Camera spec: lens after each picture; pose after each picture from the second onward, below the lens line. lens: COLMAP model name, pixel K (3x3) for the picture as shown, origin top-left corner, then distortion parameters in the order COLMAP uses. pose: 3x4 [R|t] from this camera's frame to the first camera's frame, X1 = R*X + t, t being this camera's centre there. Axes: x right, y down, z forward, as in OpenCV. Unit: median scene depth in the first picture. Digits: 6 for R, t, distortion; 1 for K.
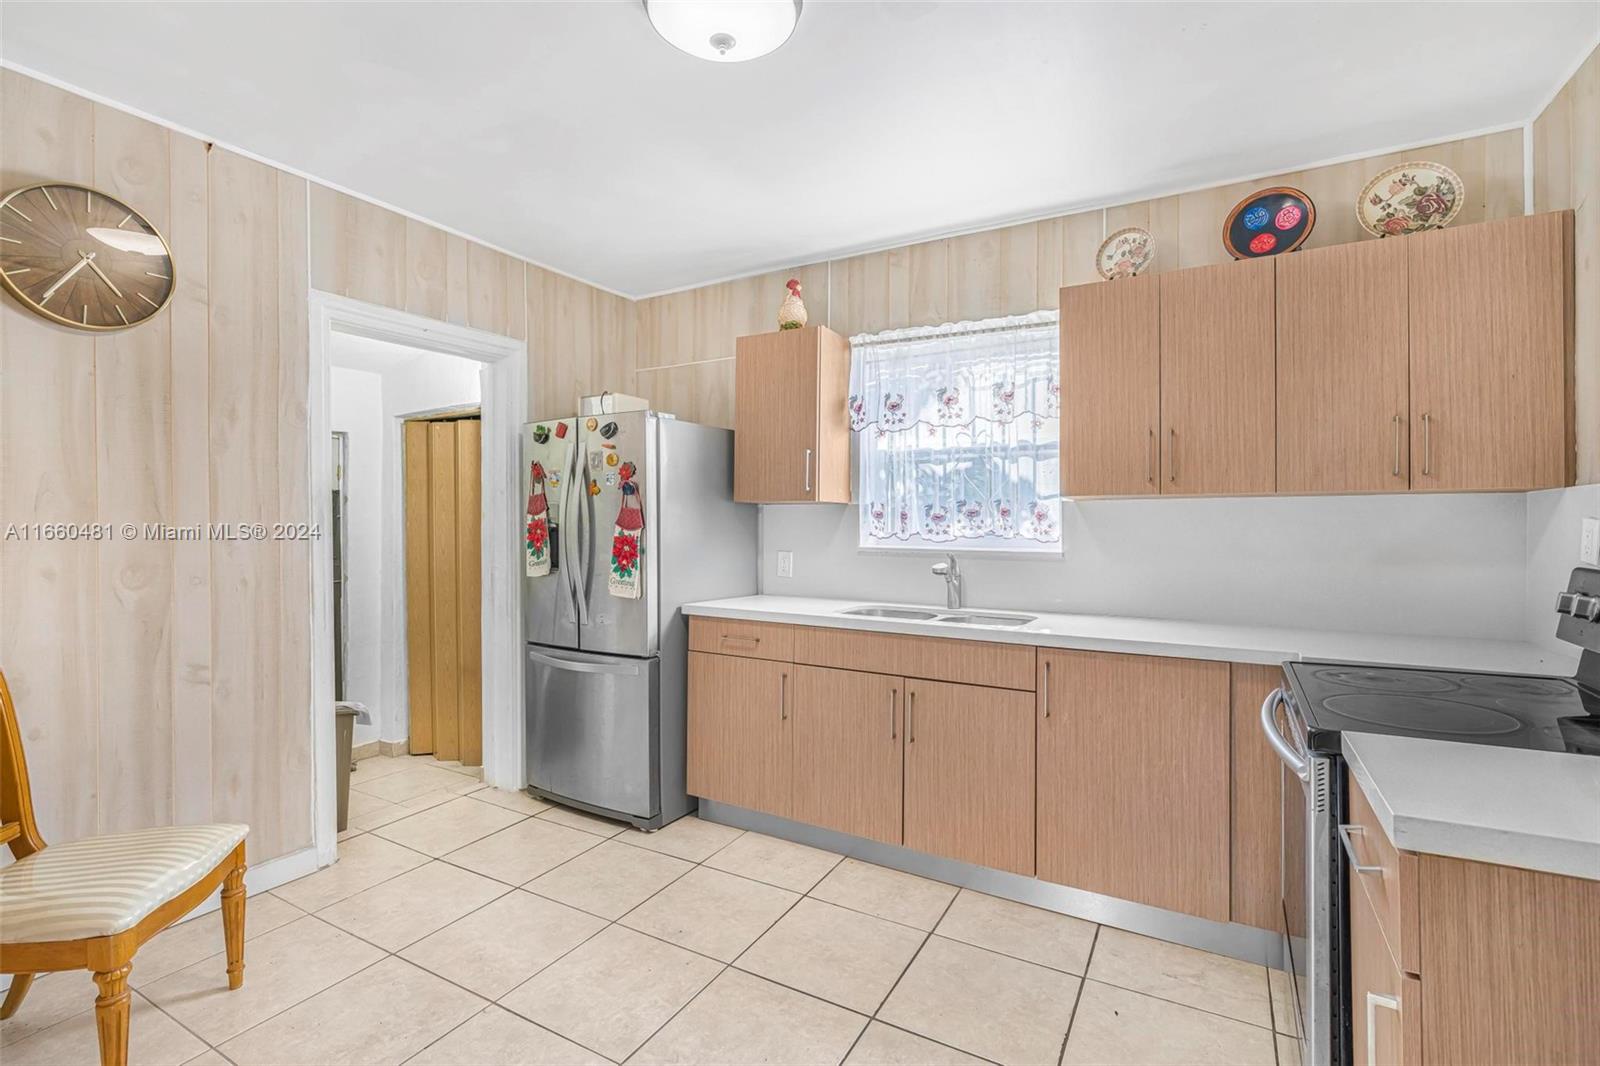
lens RADIAL K [[731.3, 0, 797.0], [0, 731.3, 521.2], [0, 0, 1]] dist [-0.009485, 0.000955]
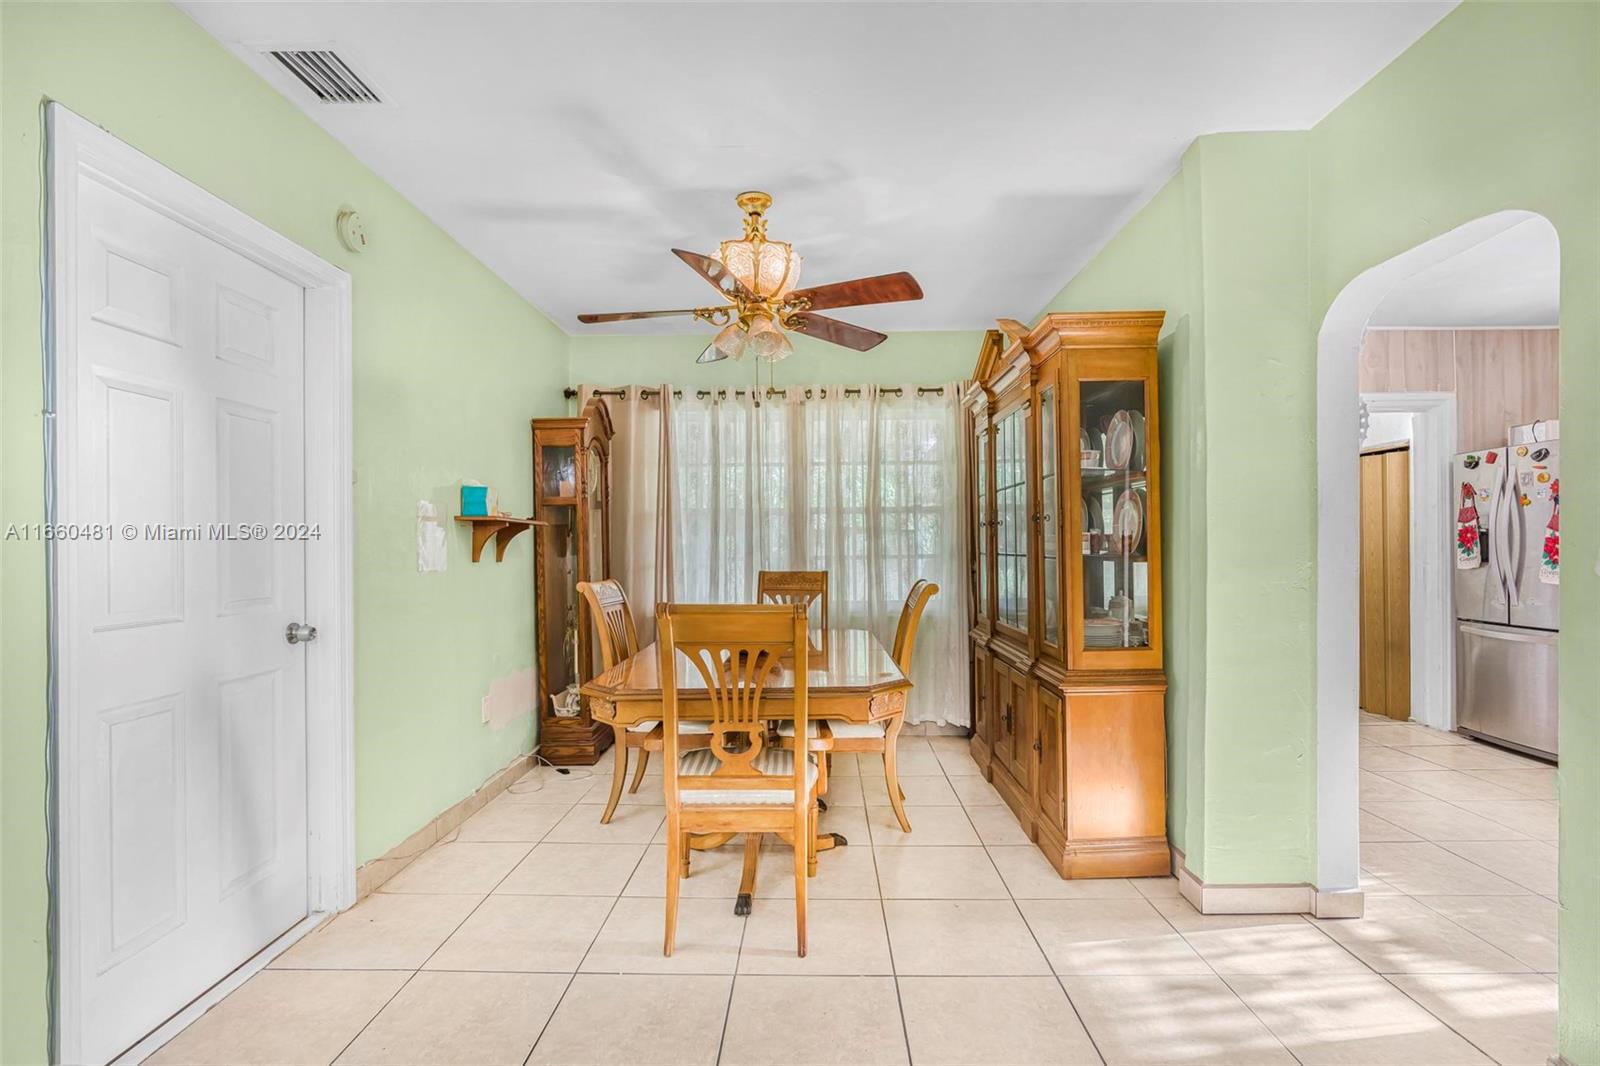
lens RADIAL K [[731.3, 0, 795.5], [0, 731.3, 540.7], [0, 0, 1]] dist [-0.009485, 0.000955]
pose [[0.479791, -0.001644, -0.877381, 0.217705], [-0.000981, 0.999997, -0.002410, 0.028757], [0.877382, 0.002017, 0.479788, -0.710363]]
